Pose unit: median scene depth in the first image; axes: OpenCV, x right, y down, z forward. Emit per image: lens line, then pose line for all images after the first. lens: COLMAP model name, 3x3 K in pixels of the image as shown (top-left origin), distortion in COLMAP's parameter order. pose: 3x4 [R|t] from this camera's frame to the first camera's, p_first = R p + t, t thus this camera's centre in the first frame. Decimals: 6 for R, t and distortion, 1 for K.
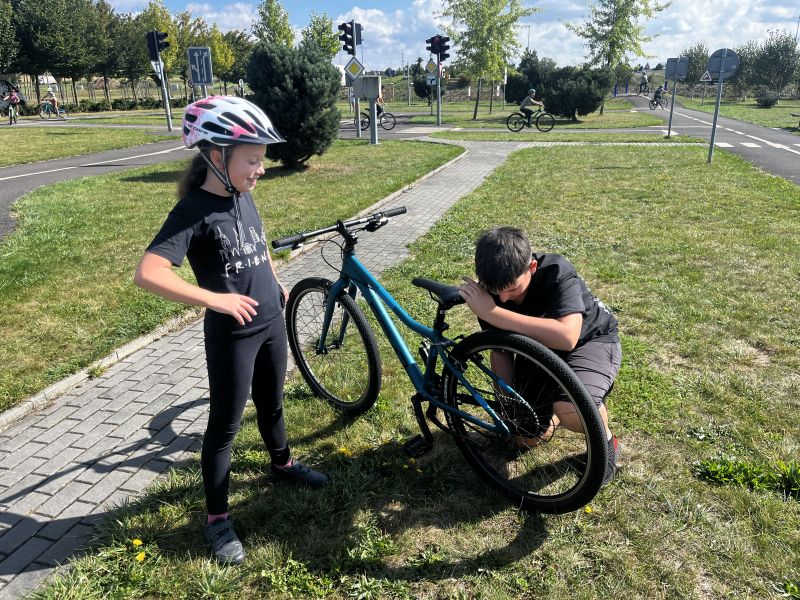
lens RADIAL K [[602.9, 0, 394.9], [0, 602.9, 304.5], [0, 0, 1]] dist [0.058039, -0.079849]
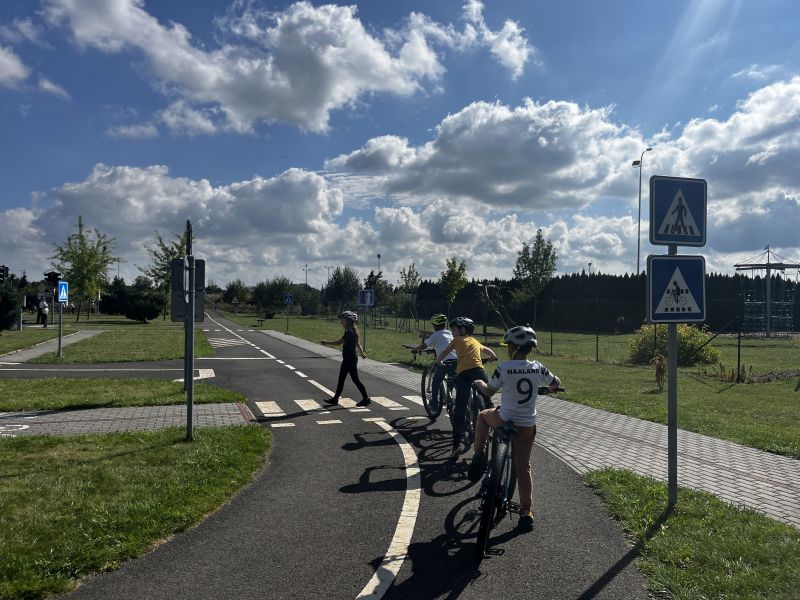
lens RADIAL K [[603.0, 0, 394.9], [0, 603.0, 298.7], [0, 0, 1]] dist [0.065427, -0.078478]
pose [[0.813461, 0.030537, 0.580817, -0.114087], [0.171650, 0.941536, -0.289906, 0.222849], [-0.555713, 0.335525, 0.760662, -0.632614]]
